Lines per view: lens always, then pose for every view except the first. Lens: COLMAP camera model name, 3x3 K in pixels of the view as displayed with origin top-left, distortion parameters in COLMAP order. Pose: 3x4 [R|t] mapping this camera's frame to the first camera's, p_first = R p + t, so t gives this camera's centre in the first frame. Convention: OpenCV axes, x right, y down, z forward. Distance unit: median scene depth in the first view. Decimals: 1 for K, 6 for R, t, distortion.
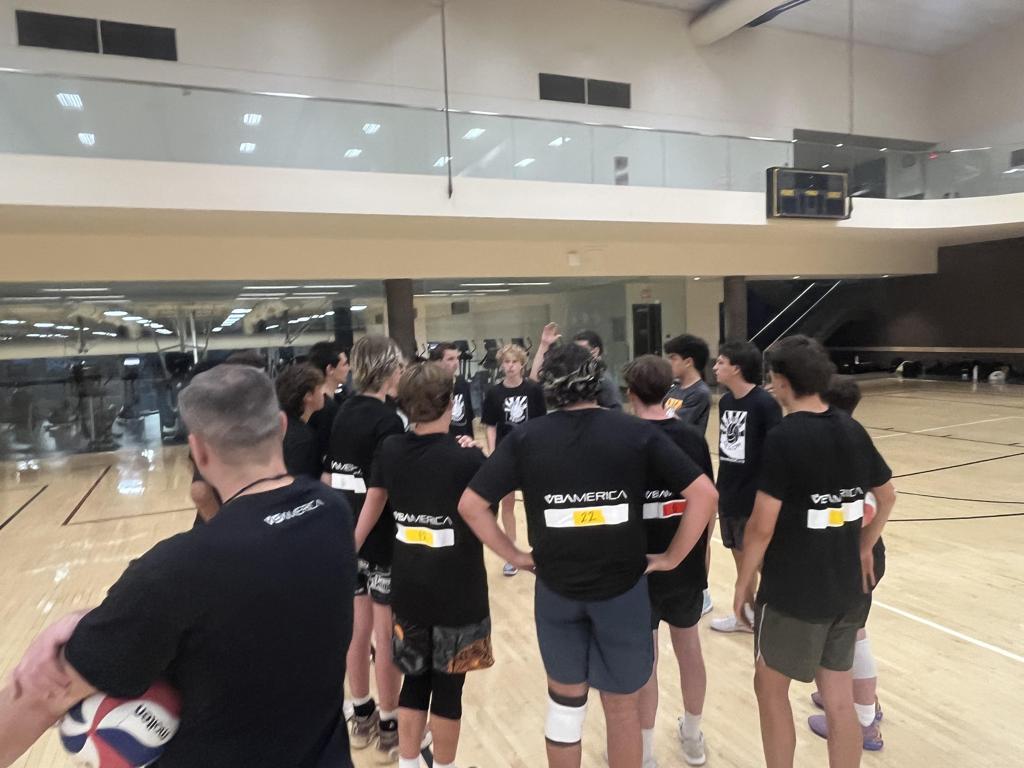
lens RADIAL K [[685.3, 0, 511.7], [0, 685.3, 373.8], [0, 0, 1]] dist [-0.002582, -0.003031]
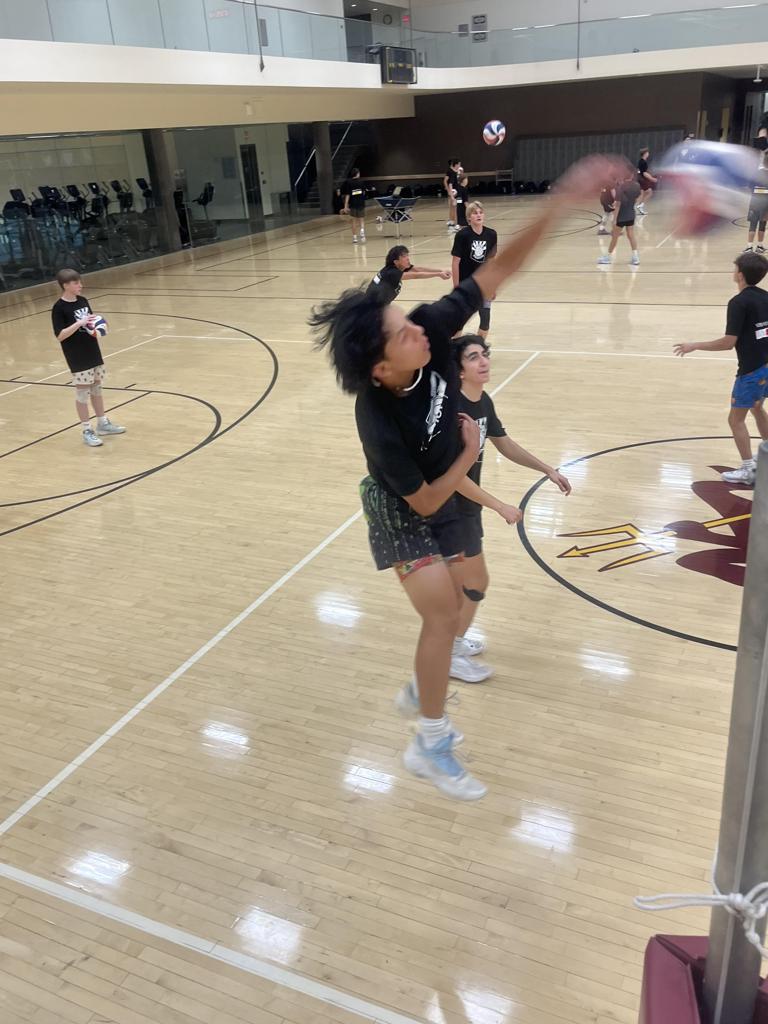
lens RADIAL K [[860.6, 0, 386.6], [0, 860.6, 521.4], [0, 0, 1]] dist [0.041406, -0.055915]
pose [[0.751621, -0.275955, 0.599095, -0.788679], [0.072843, 0.937448, 0.340419, 0.021684], [-0.655561, -0.212226, 0.724707, -0.454655]]
